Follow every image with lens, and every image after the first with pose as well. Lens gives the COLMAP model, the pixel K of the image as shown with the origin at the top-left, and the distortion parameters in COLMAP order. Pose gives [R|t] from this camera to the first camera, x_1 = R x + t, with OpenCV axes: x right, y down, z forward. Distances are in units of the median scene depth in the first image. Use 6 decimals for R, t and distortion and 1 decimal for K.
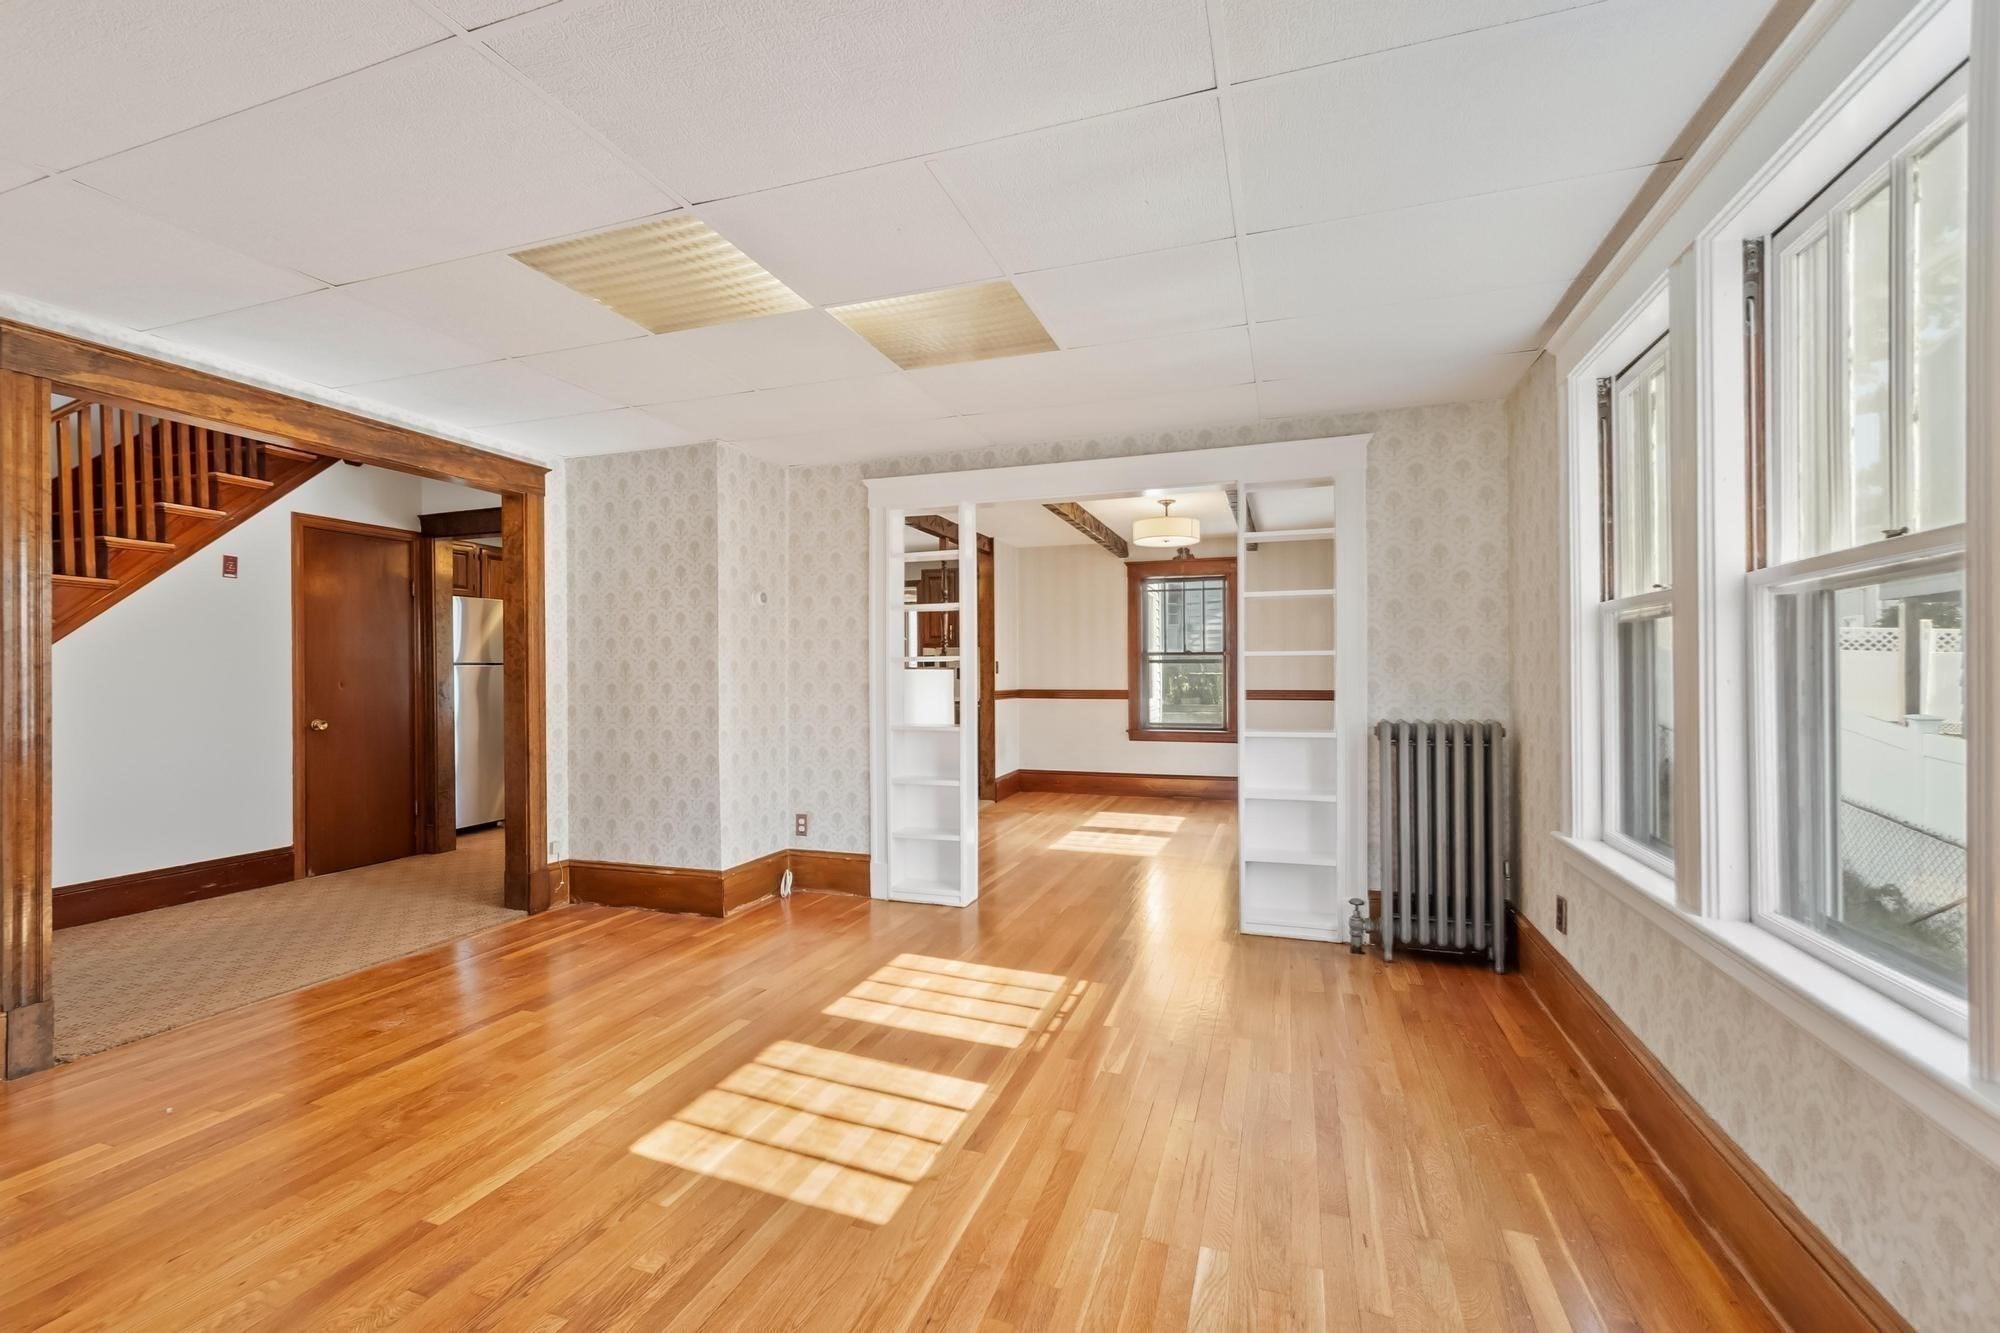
lens RADIAL K [[807.2, 0, 980.5], [0, 807.2, 674.8], [0, 0, 1]] dist [-0.002009, 0.000543]
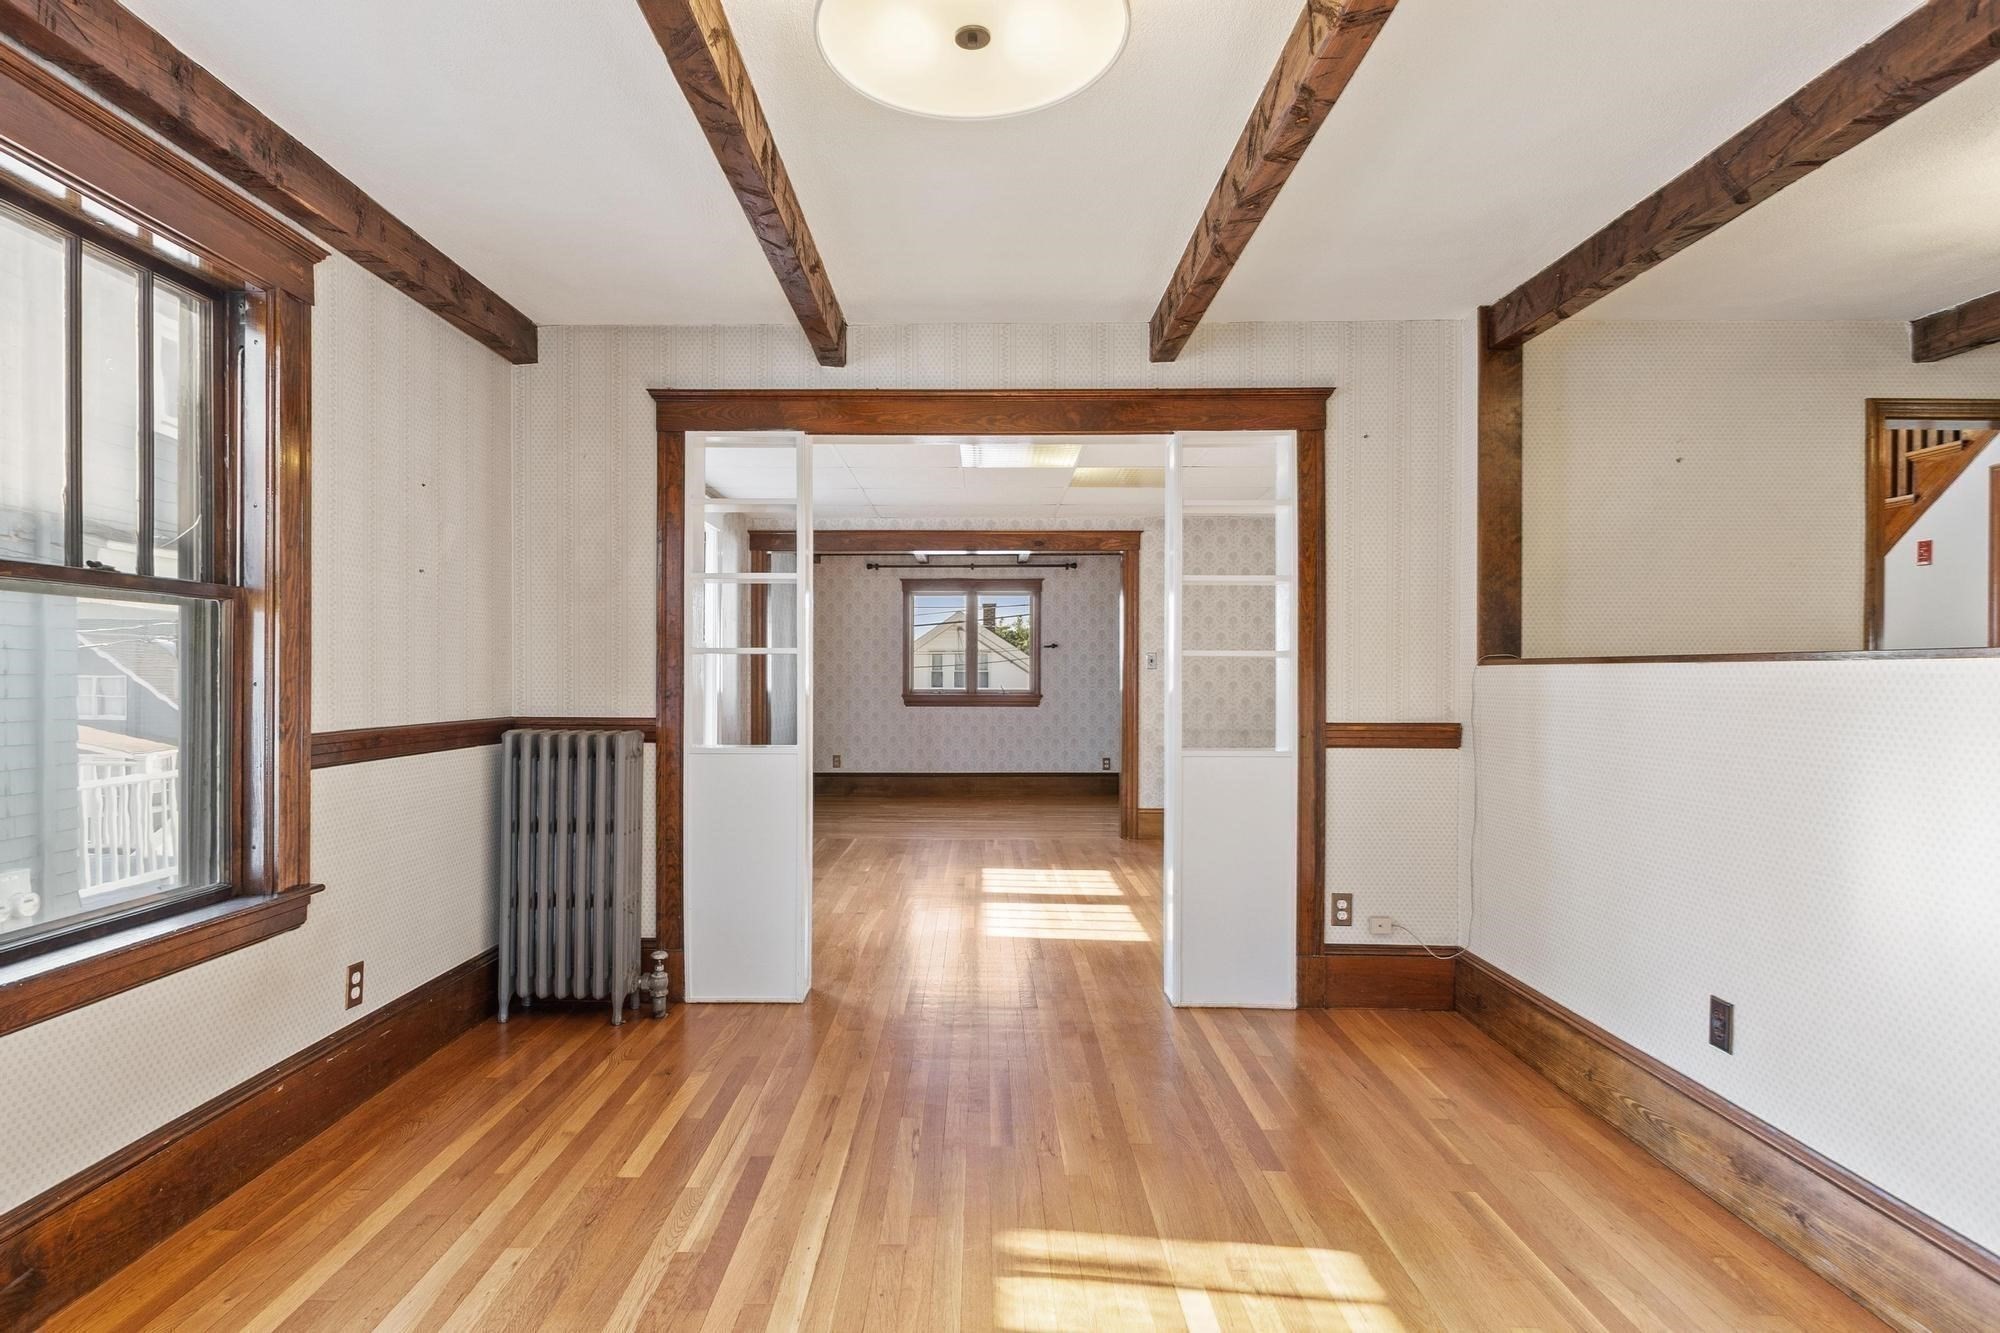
lens RADIAL K [[1058.7, 0, 990.7], [0, 1058.7, 669.5], [0, 0, 1]] dist [0.005529, 0.000409]
pose [[-0.936525, 0.000814, -0.350601, 0.871448], [0.000925, 1.000000, -0.000148, -0.015242], [0.350601, -0.000463, -0.936525, 3.482429]]
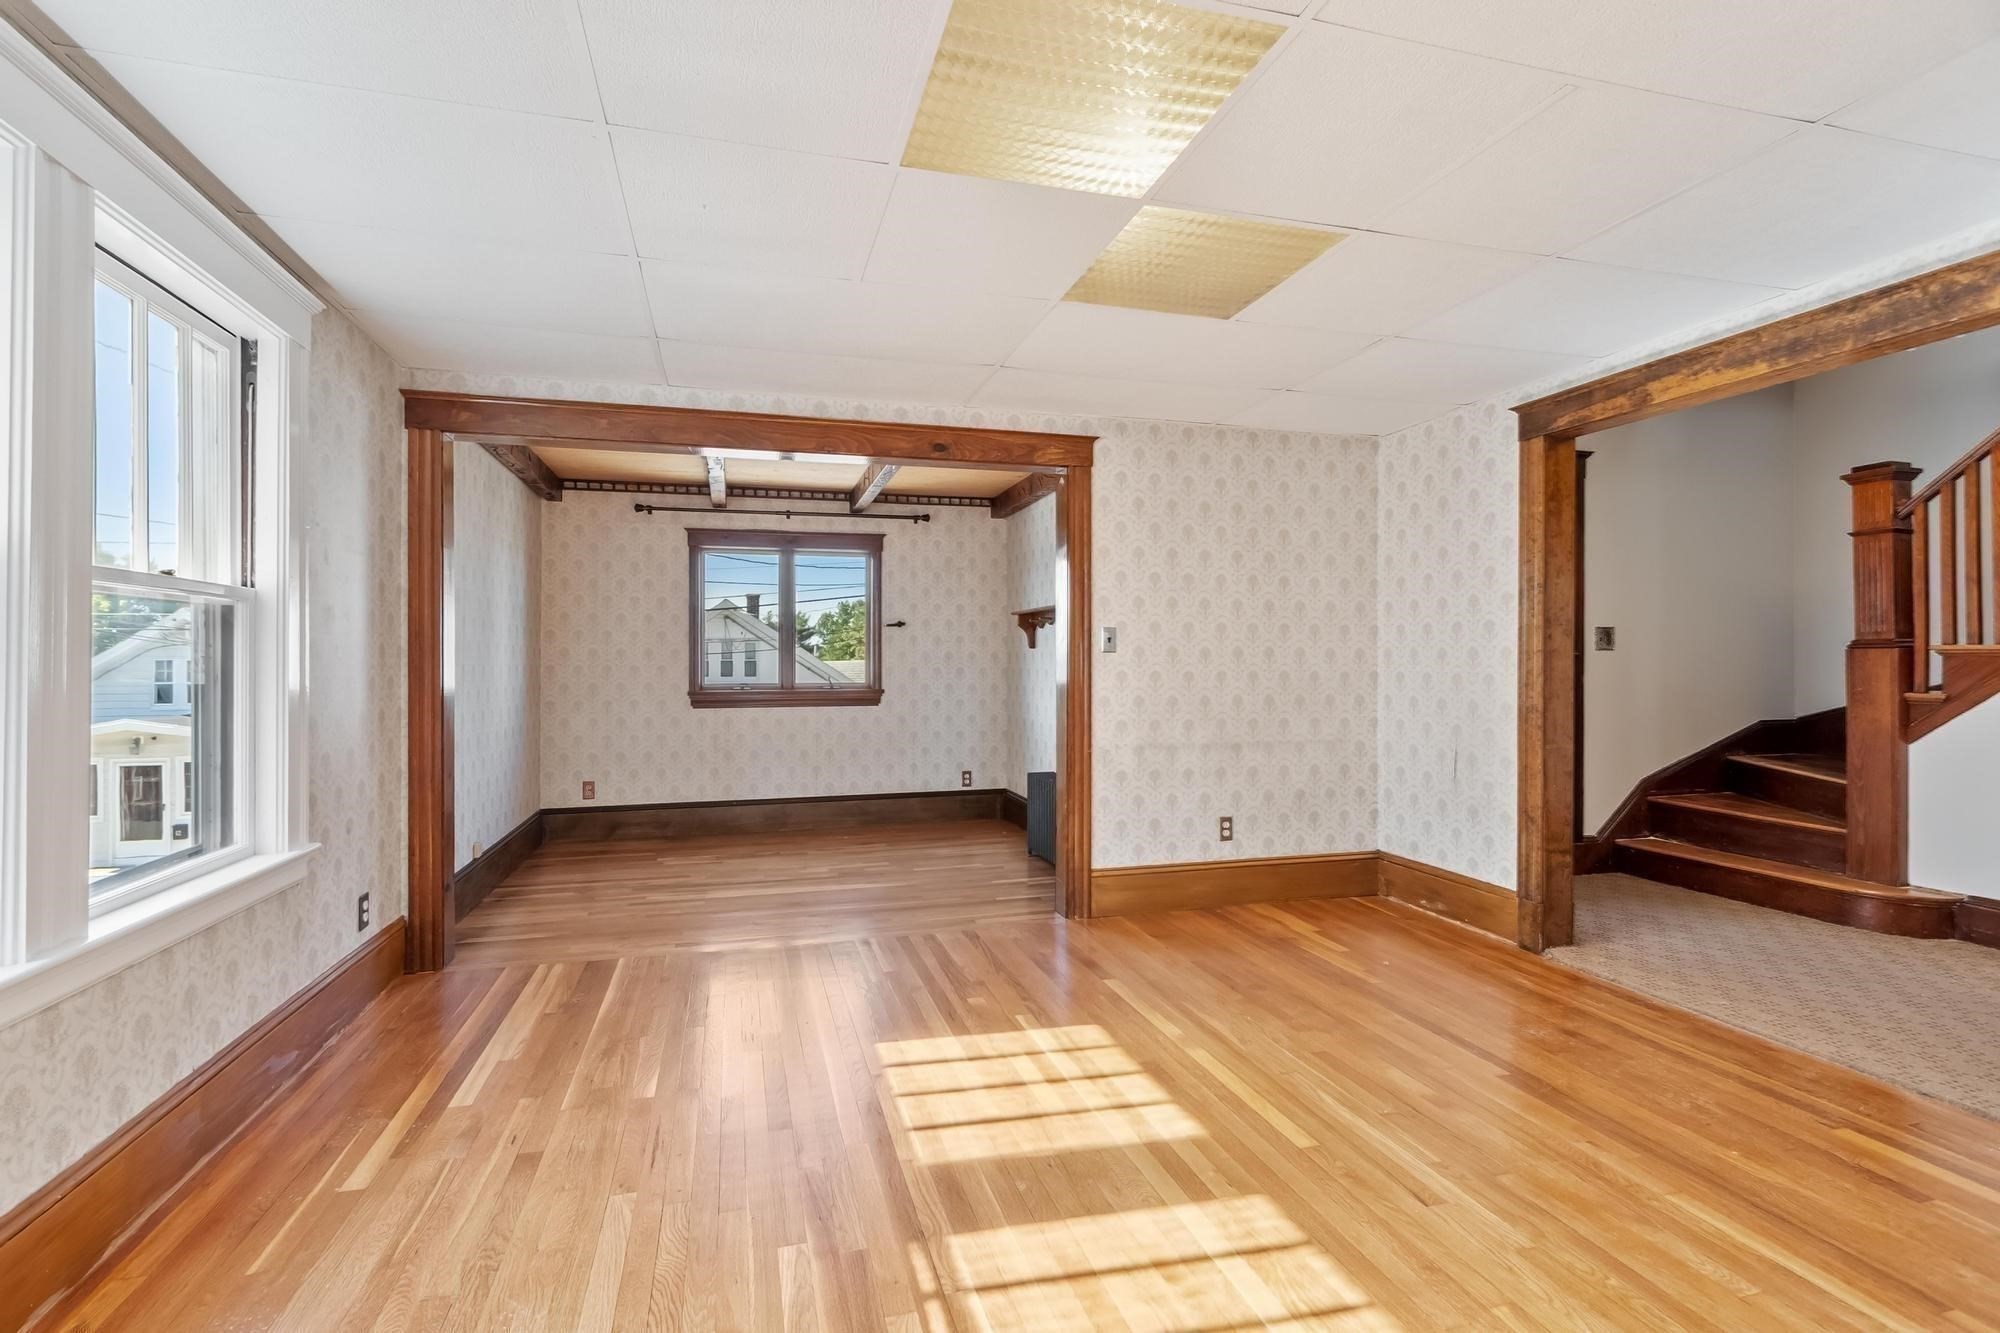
lens RADIAL K [[807.2, 0, 935.8], [0, 807.2, 657.2], [0, 0, 1]] dist [-0.002009, 0.000543]
pose [[-0.818308, 0.002995, -0.574772, 0.434191], [0.004896, 0.999986, -0.001761, -0.005997], [0.574759, -0.004255, -0.818312, 1.563232]]
